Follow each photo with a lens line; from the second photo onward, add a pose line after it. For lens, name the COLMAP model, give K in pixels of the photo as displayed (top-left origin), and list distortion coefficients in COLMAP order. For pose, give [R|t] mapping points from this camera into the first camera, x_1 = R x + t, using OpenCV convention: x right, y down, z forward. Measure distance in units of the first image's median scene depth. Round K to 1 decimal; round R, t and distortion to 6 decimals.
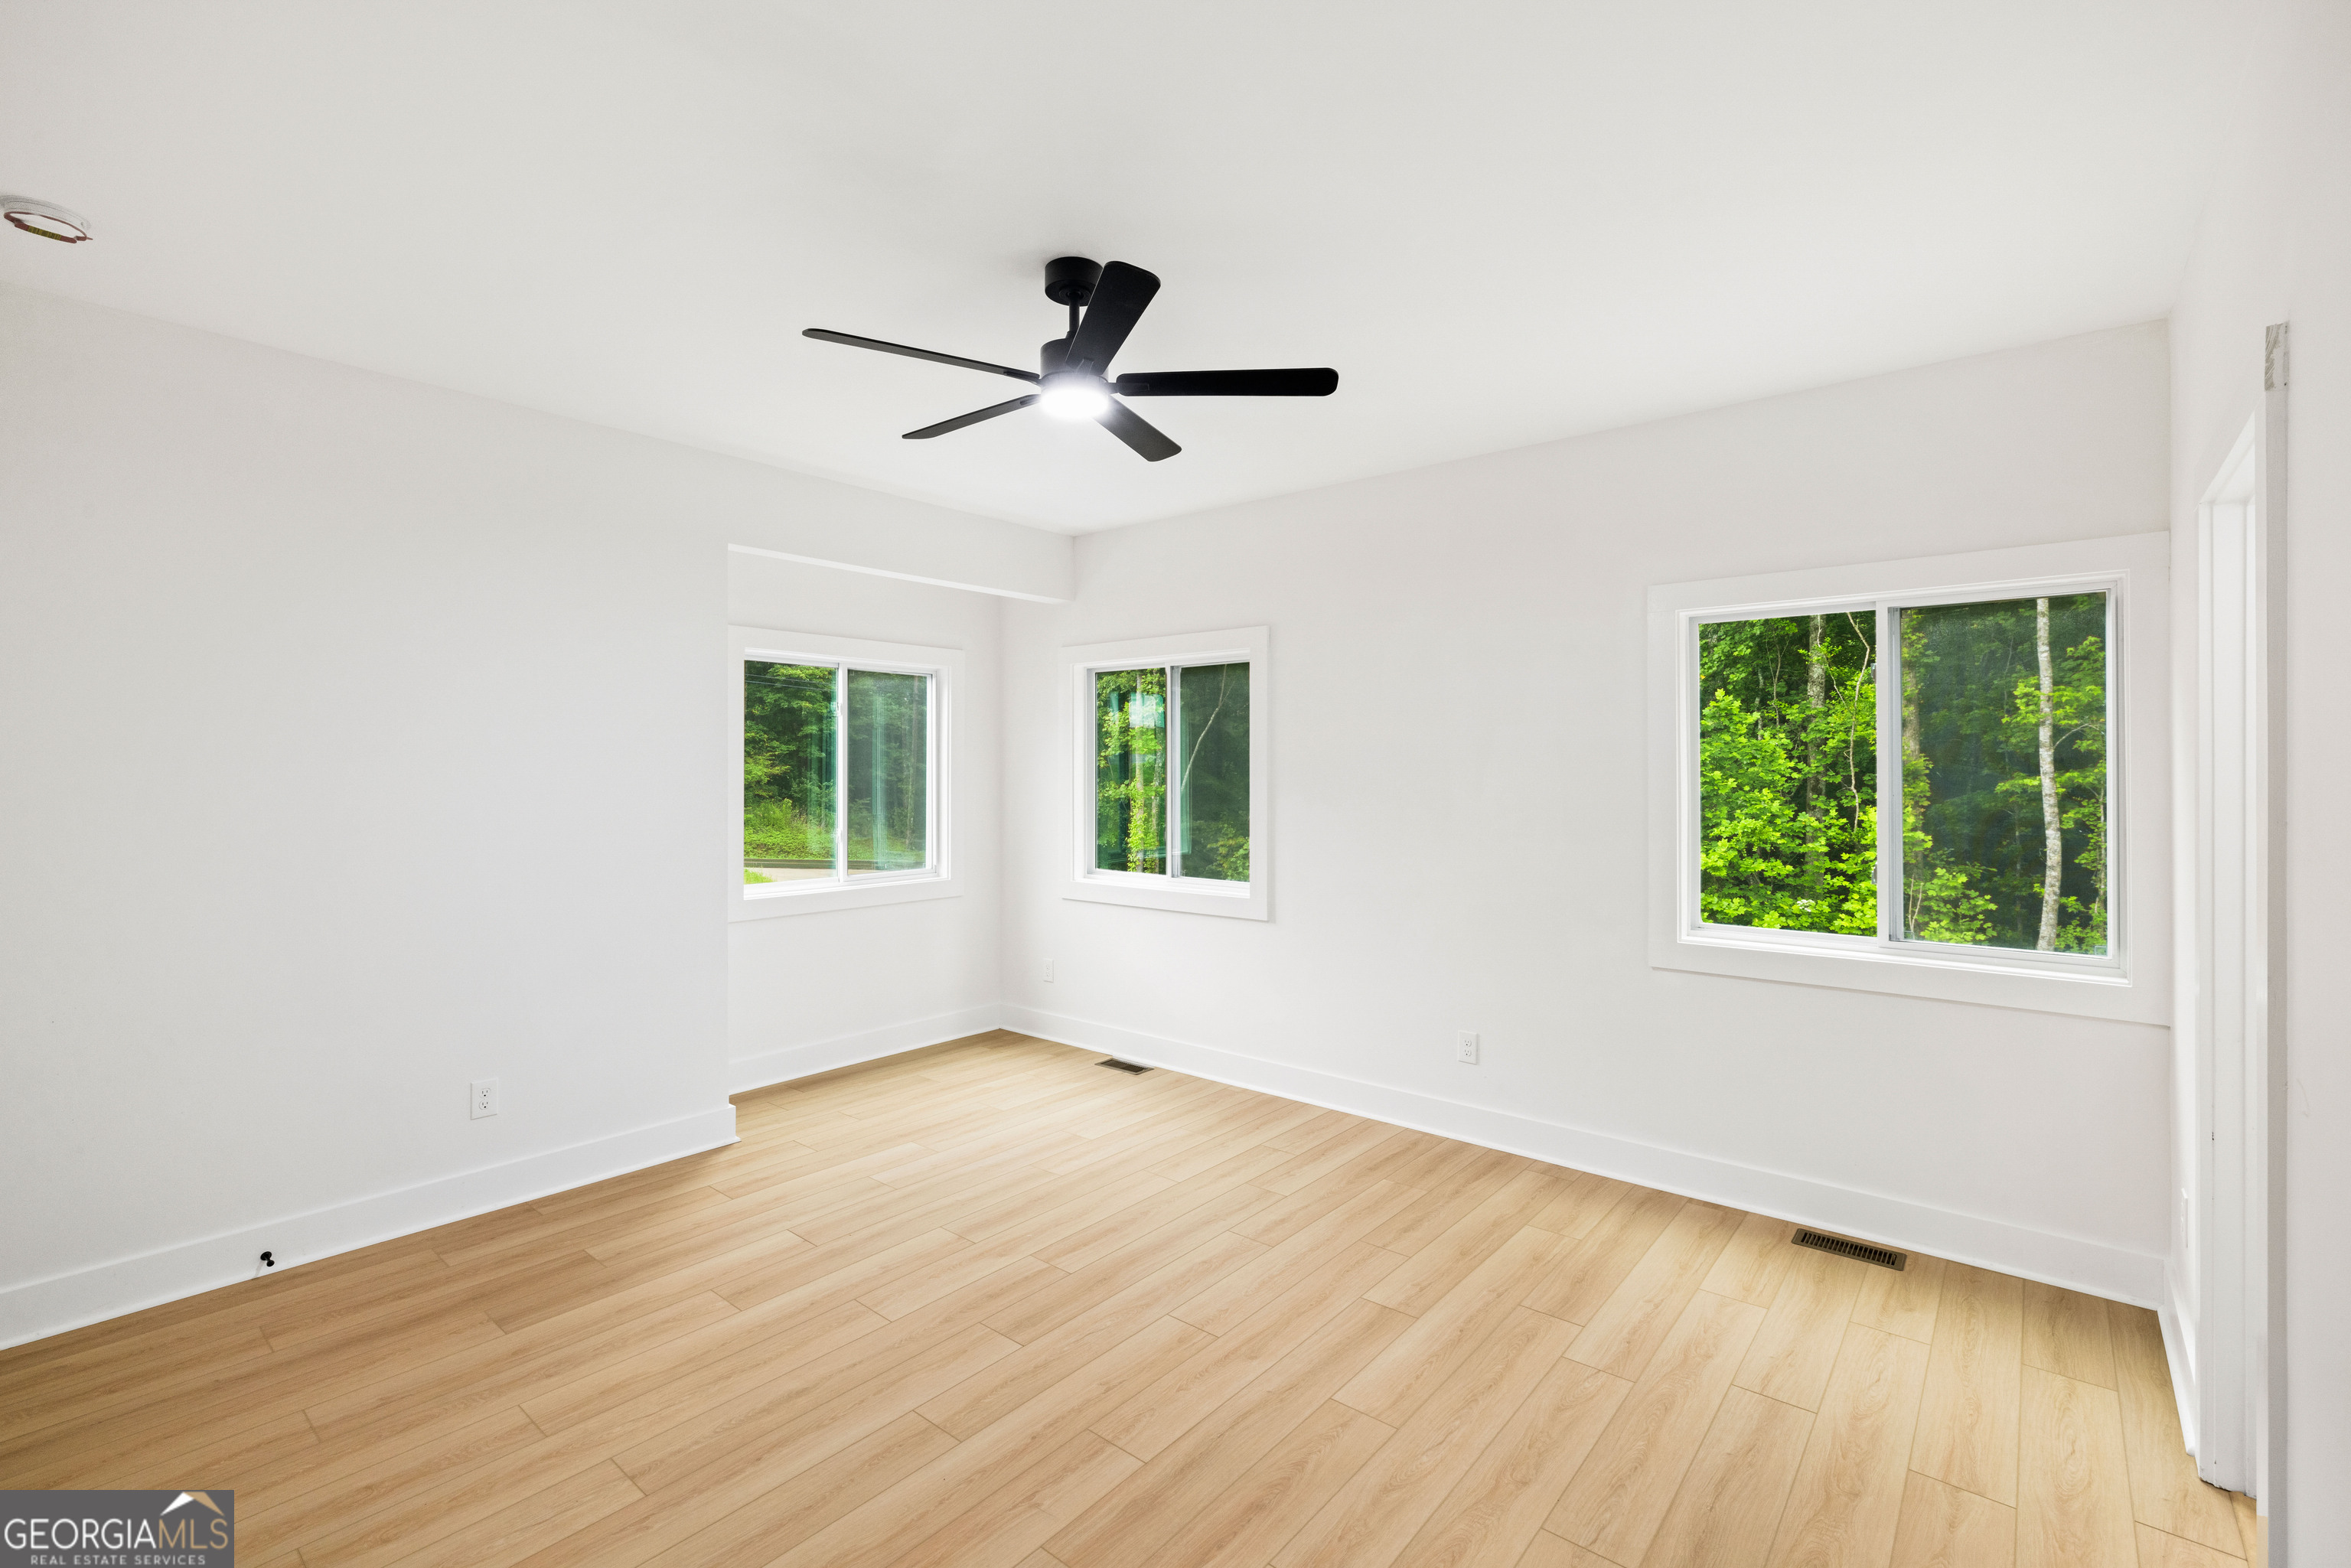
lens RADIAL K [[1034.4, 0, 1176.7], [0, 1034.4, 769.4], [0, 0, 1]] dist [-0.000018, 0.000281]
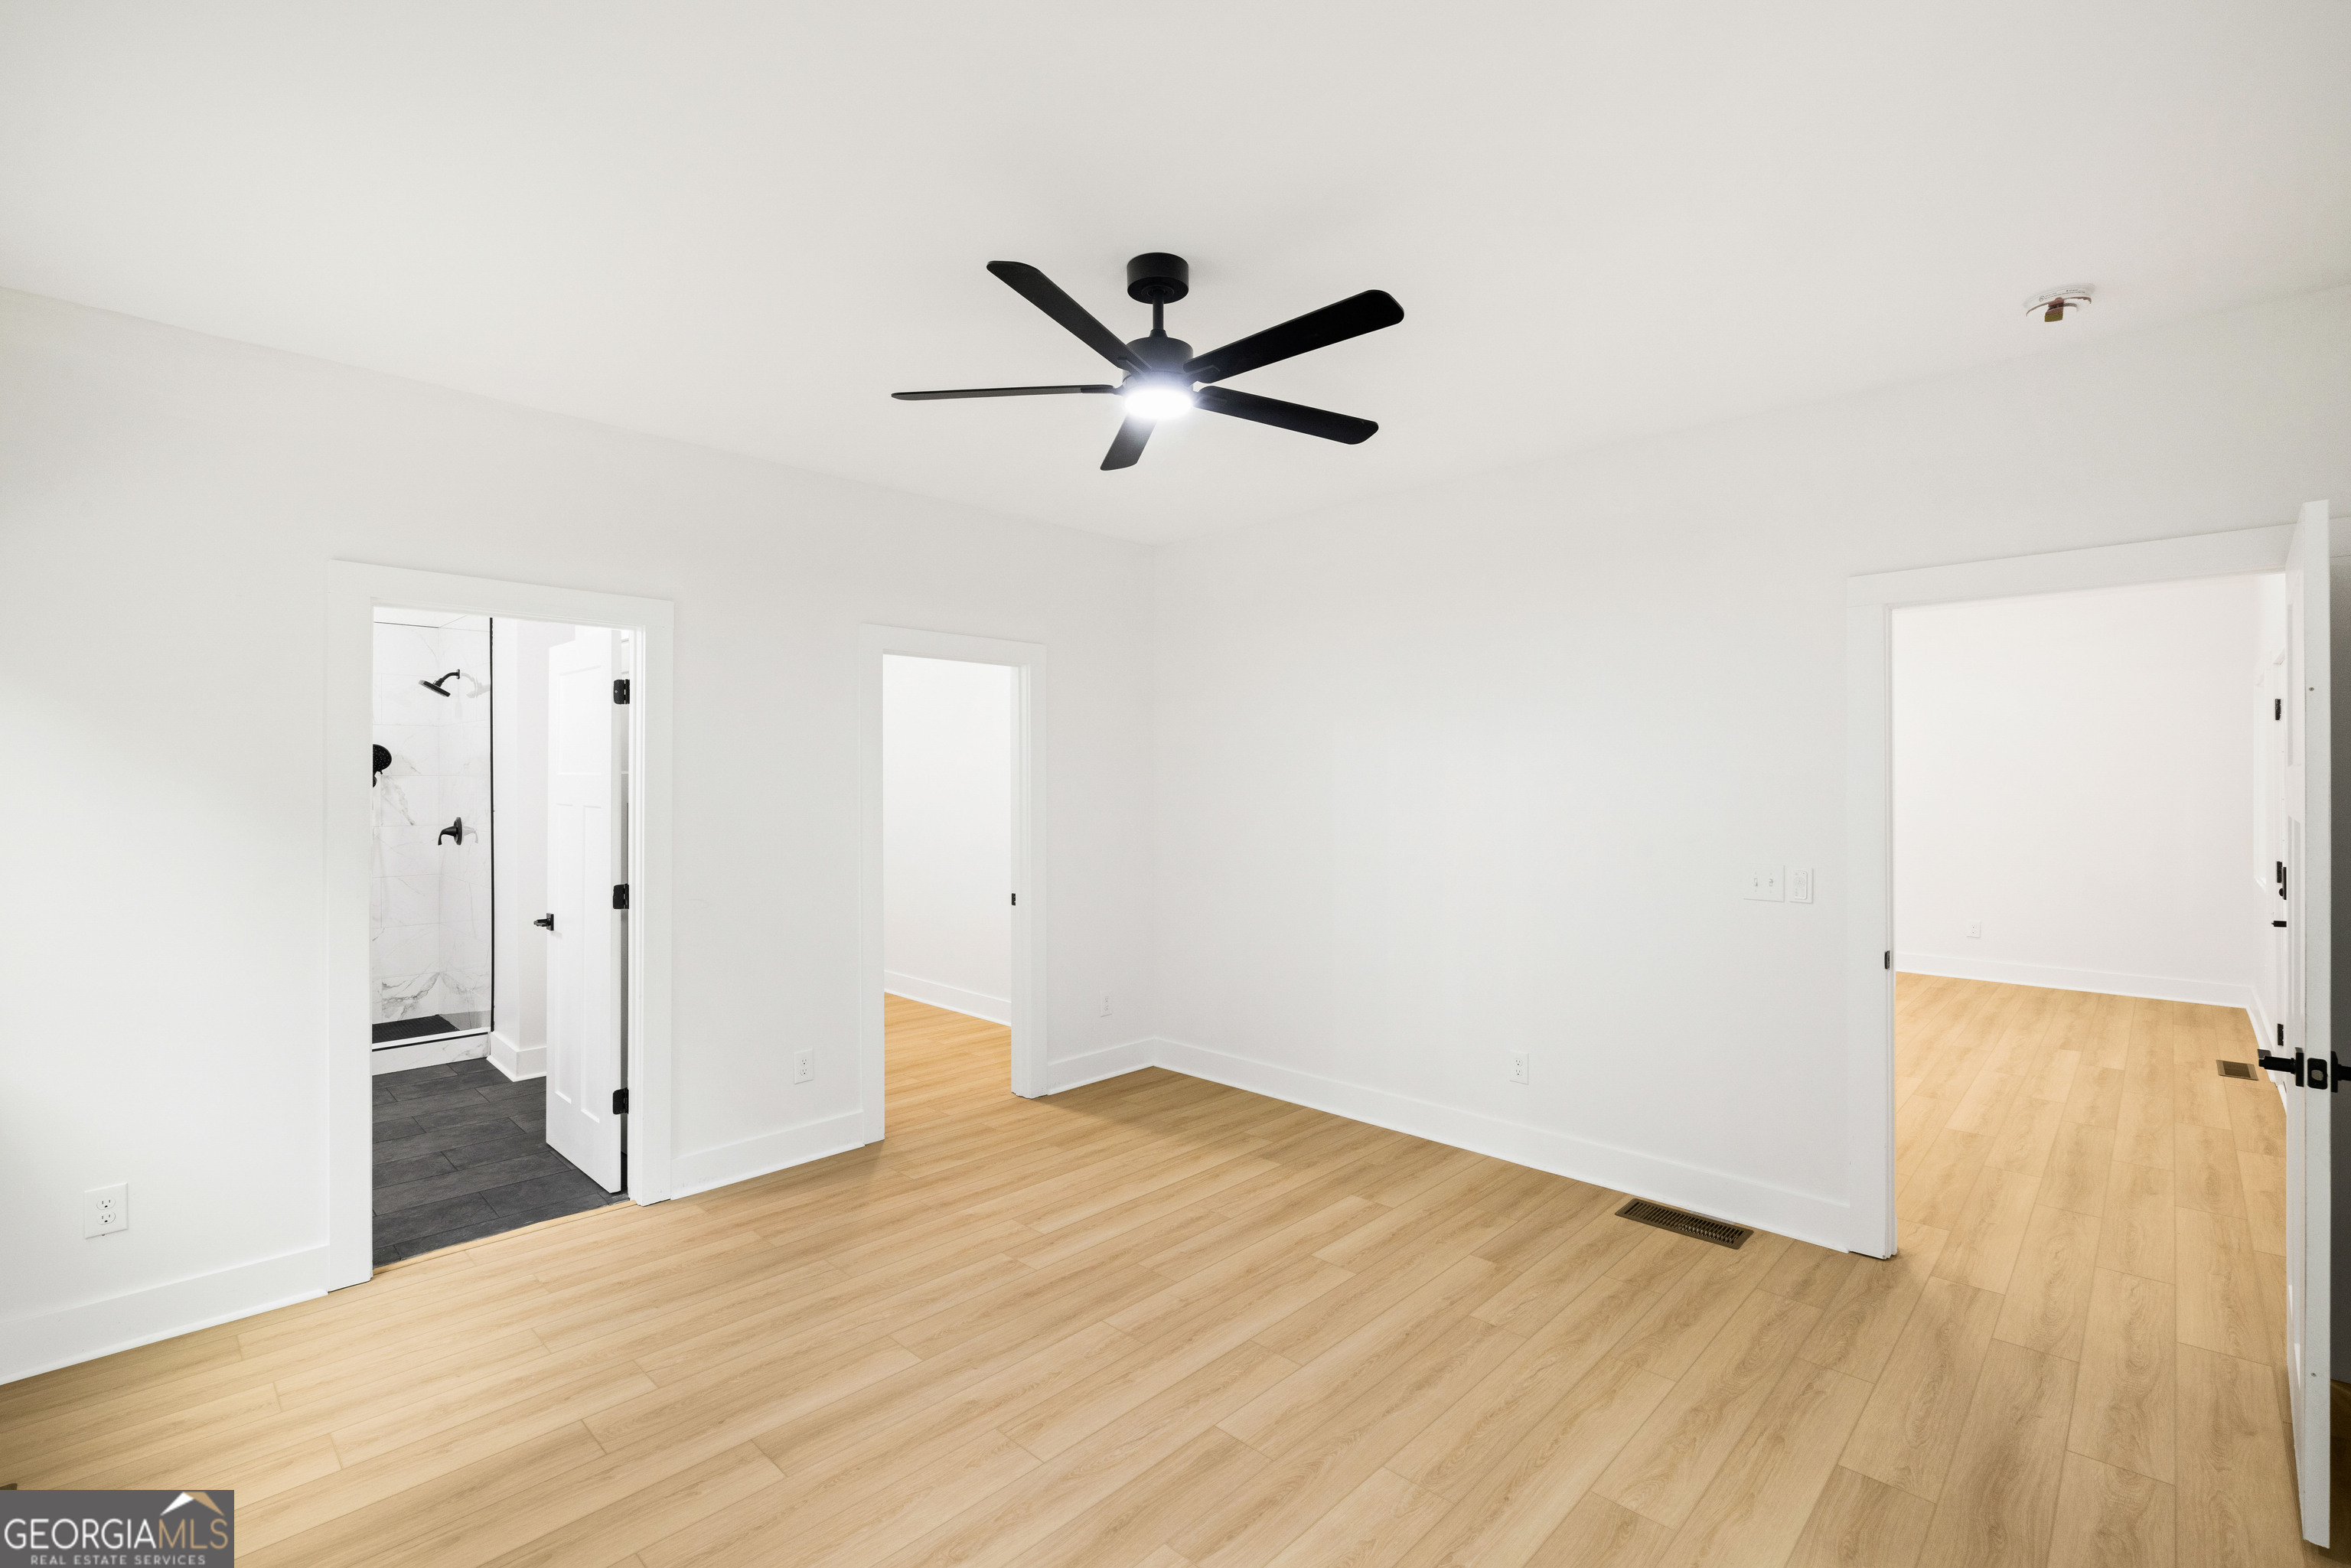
lens RADIAL K [[1034.4, 0, 1176.7], [0, 1034.4, 769.4], [0, 0, 1]] dist [-0.000018, 0.000281]
pose [[-0.997556, -0.002444, 0.069834, -0.186954], [-0.002449, 0.999997, 0.000019, -0.015992], [-0.069834, -0.000152, -0.997559, 2.008271]]
